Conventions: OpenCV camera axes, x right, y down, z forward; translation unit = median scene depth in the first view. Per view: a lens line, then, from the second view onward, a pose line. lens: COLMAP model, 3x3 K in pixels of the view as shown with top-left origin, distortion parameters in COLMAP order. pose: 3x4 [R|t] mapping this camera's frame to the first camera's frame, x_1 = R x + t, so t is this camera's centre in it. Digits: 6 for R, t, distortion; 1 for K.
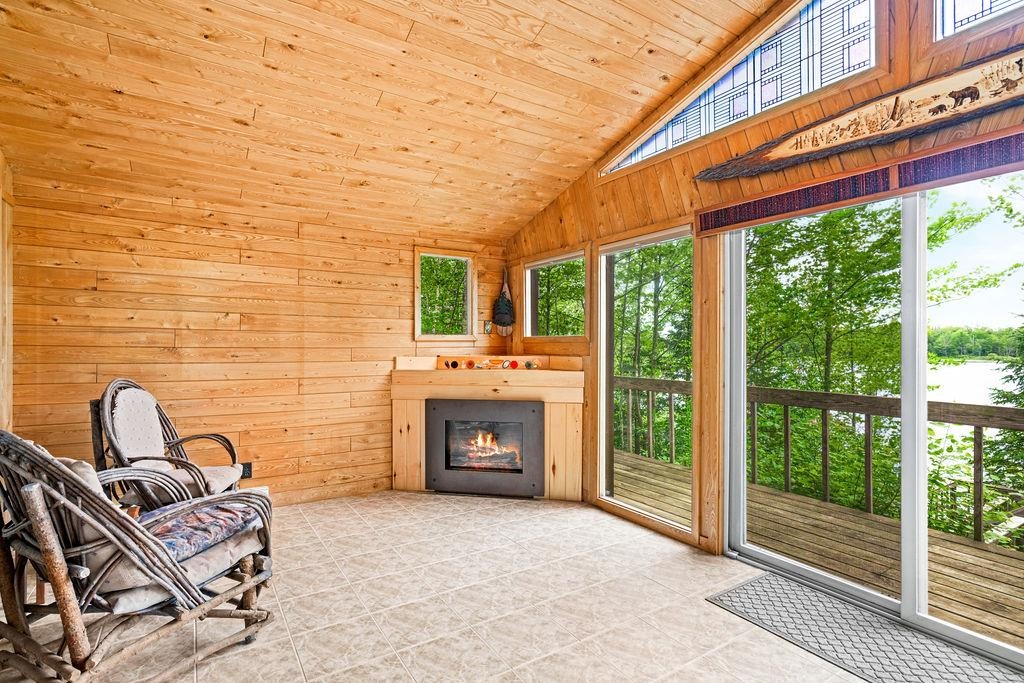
lens RADIAL K [[496.2, 0, 511.0], [0, 496.2, 343.5], [0, 0, 1]] dist [-0.000487, 0.000913]
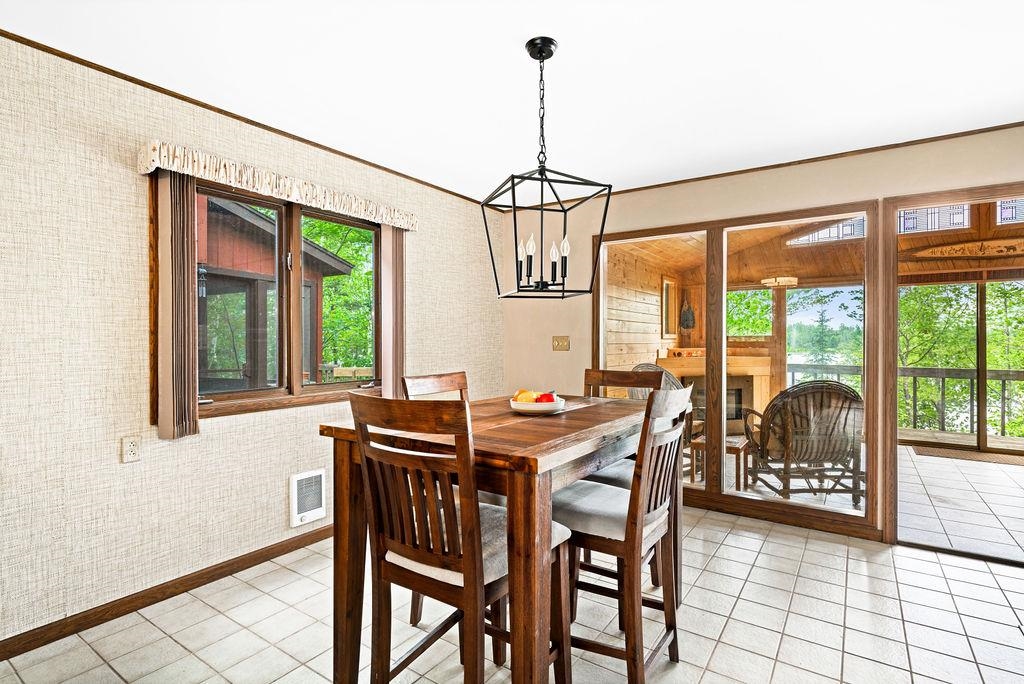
lens RADIAL K [[496.2, 0, 509.8], [0, 496.2, 341.7], [0, 0, 1]] dist [-0.000487, 0.000913]
pose [[0.923668, -0.002957, 0.383181, -2.227044], [0.001883, 0.999993, 0.003178, -0.002227], [-0.383188, -0.002213, 0.923668, -0.385646]]
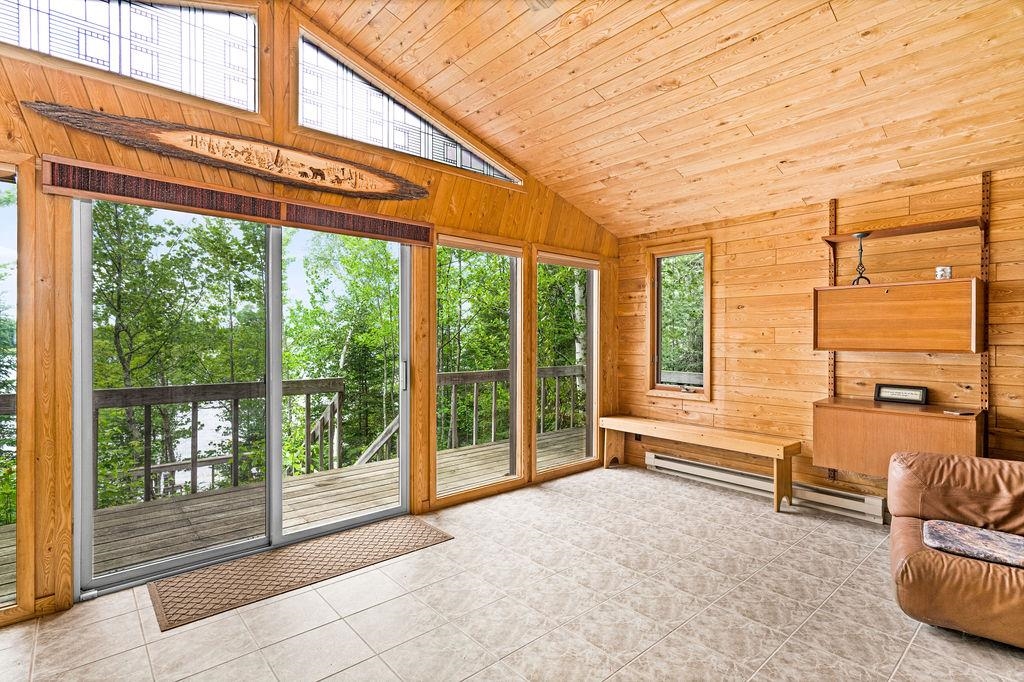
lens RADIAL K [[496.2, 0, 507.2], [0, 496.2, 338.3], [0, 0, 1]] dist [-0.000487, 0.000913]
pose [[-0.146879, -0.004075, 0.989146, -0.563327], [-0.003933, 0.999986, 0.003536, -0.003000], [-0.989147, -0.003371, -0.146893, 0.541689]]
